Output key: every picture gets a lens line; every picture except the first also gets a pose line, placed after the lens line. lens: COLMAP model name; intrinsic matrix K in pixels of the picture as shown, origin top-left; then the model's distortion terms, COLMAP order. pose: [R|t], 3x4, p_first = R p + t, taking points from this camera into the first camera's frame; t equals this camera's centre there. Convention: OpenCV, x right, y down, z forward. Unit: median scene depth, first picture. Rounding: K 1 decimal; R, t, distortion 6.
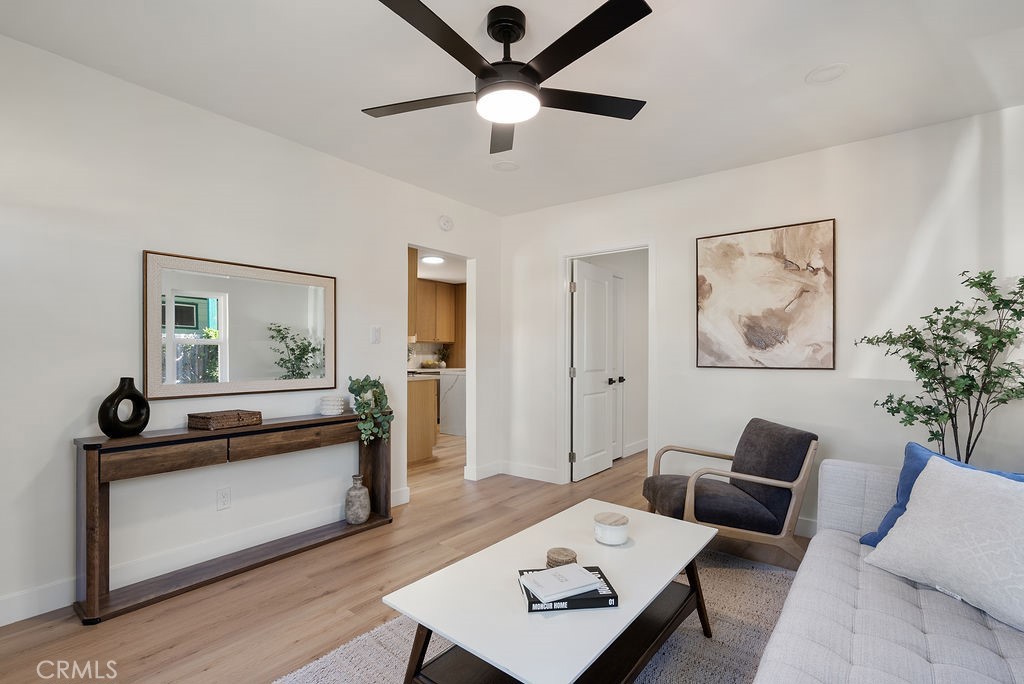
lens RADIAL K [[473.3, 0, 511.4], [0, 473.3, 348.2], [0, 0, 1]] dist [-0.000558, -0.000046]
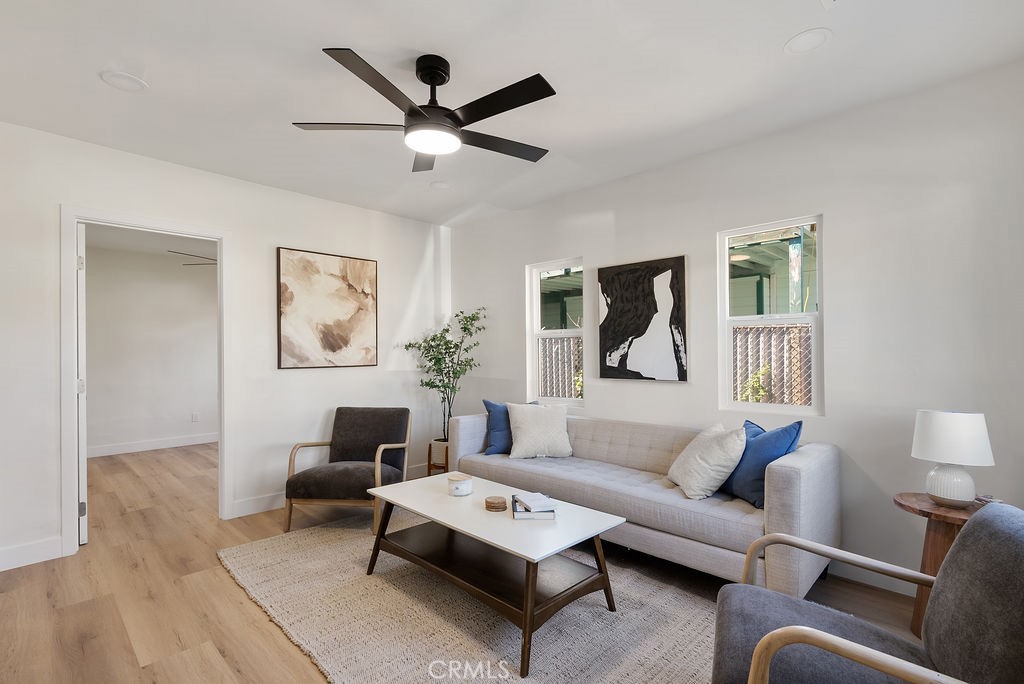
lens RADIAL K [[473.3, 0, 511.4], [0, 473.3, 348.2], [0, 0, 1]] dist [-0.000558, -0.000046]
pose [[0.106028, -0.001636, 0.994362, -0.654858], [-0.003447, 0.999992, 0.002013, -0.011176], [-0.994357, -0.003641, 0.106021, 0.405616]]
